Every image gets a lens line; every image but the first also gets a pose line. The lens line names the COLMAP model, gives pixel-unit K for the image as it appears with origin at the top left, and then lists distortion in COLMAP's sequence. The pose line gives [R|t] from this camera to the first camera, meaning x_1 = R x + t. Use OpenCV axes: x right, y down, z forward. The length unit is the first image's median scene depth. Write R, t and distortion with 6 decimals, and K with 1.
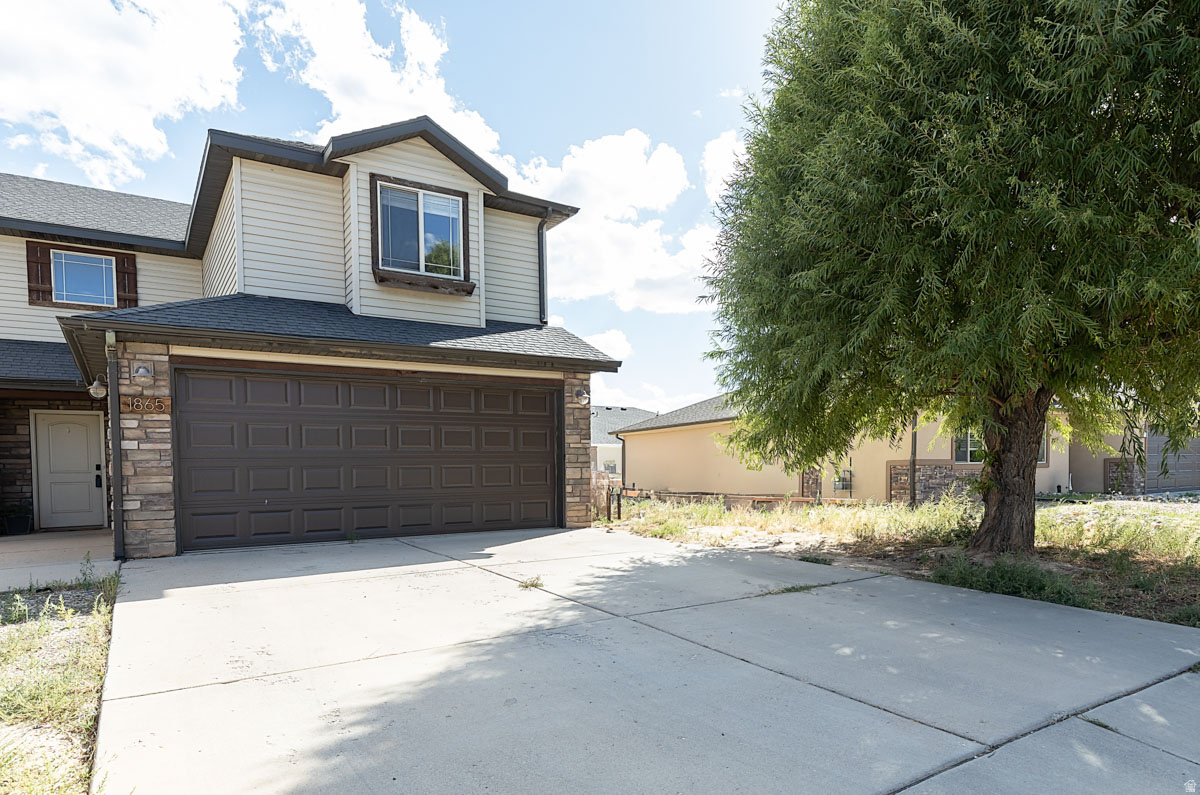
lens RADIAL K [[711.6, 0, 599.4], [0, 711.6, 485.0], [0, 0, 1]] dist [-0.000183, -0.000029]
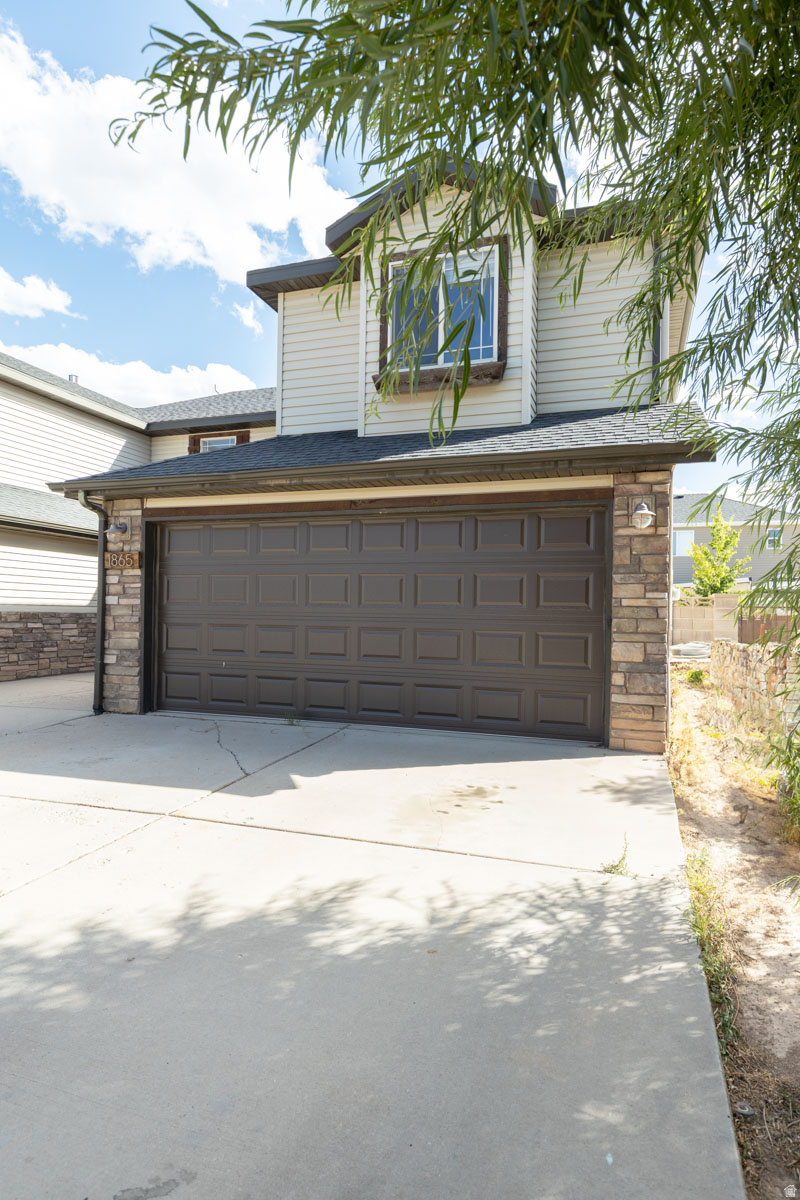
lens RADIAL K [[711.6, 0, 400.0], [0, 711.6, 600.0], [0, 0, 1]] dist [-0.000183, -0.000029]
pose [[0.613942, 0.004712, -0.789337, 0.317951], [-0.043951, 0.998635, -0.028224, -0.036295], [0.788127, 0.052020, 0.613311, 0.554718]]
